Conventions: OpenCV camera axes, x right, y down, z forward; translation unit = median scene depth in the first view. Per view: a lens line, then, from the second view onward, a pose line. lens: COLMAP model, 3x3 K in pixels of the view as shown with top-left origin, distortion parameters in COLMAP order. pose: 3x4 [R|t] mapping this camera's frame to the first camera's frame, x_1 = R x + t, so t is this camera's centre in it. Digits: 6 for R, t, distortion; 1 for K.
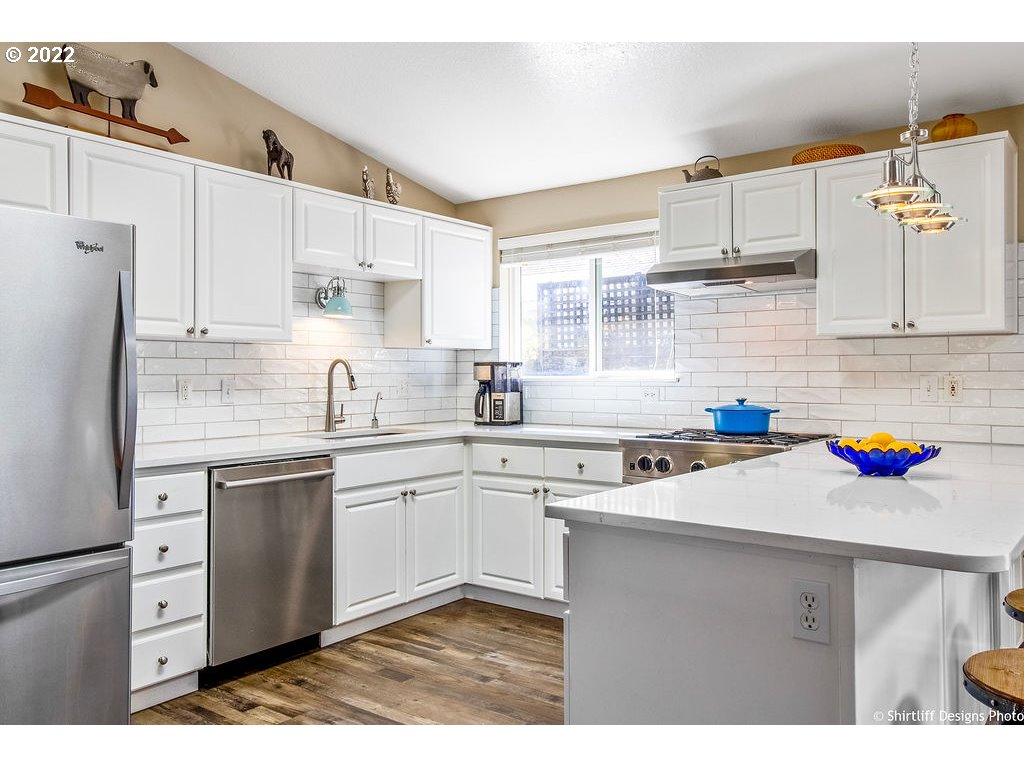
lens RADIAL K [[810.4, 0, 512.0], [0, 810.4, 384.0], [0, 0, 1]] dist [0.030819, -0.003721]
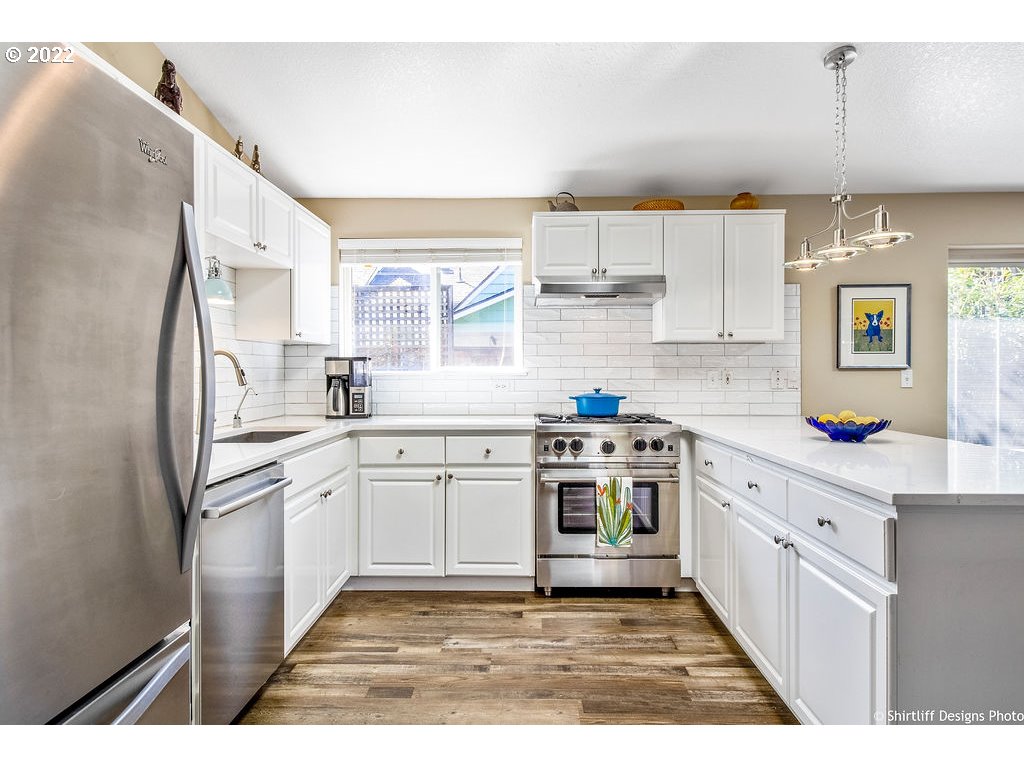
lens RADIAL K [[601.2, 0, 512.0], [0, 601.2, 384.0], [0, 0, 1]] dist [0.023111, -0.000772]
pose [[0.808614, -0.010843, 0.588239, -0.373030], [0.005669, 0.999927, 0.010638, 0.000138], [-0.588312, -0.005267, 0.808617, 0.312023]]
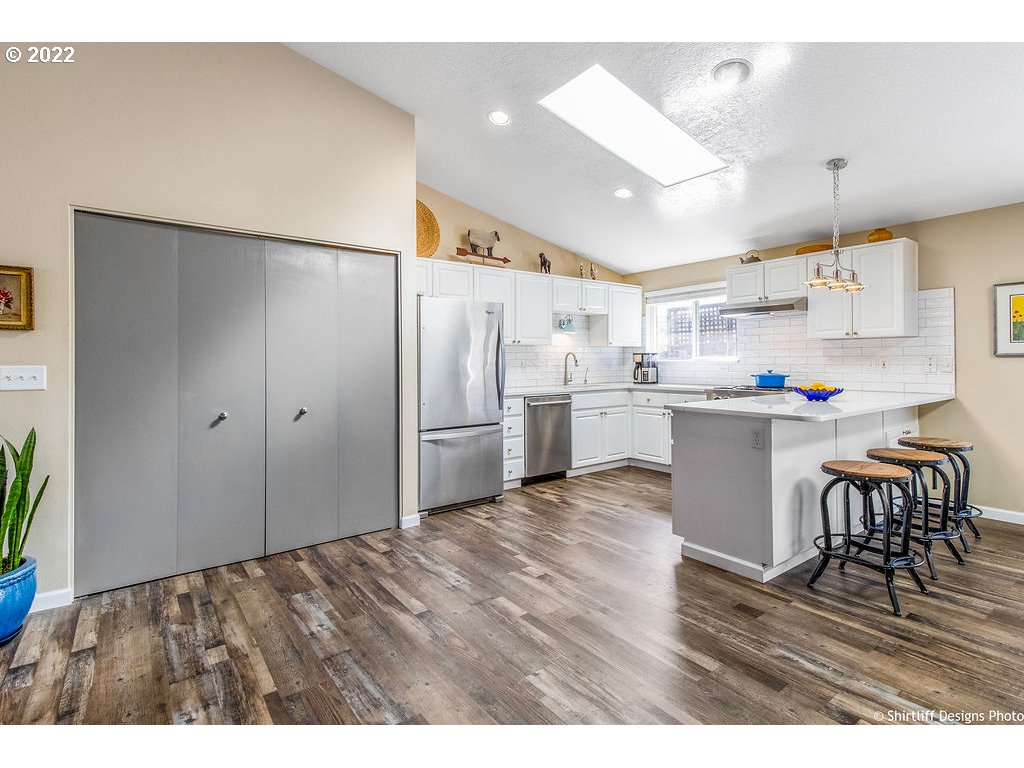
lens RADIAL K [[504.0, 0, 512.3], [0, 504.0, 362.3], [0, 0, 1]] dist [0.018406, -0.006410]
pose [[0.963383, -0.003541, -0.268105, 0.001649], [0.001519, 0.999969, -0.007748, 0.007256], [0.268124, 0.007057, 0.963358, -0.383219]]
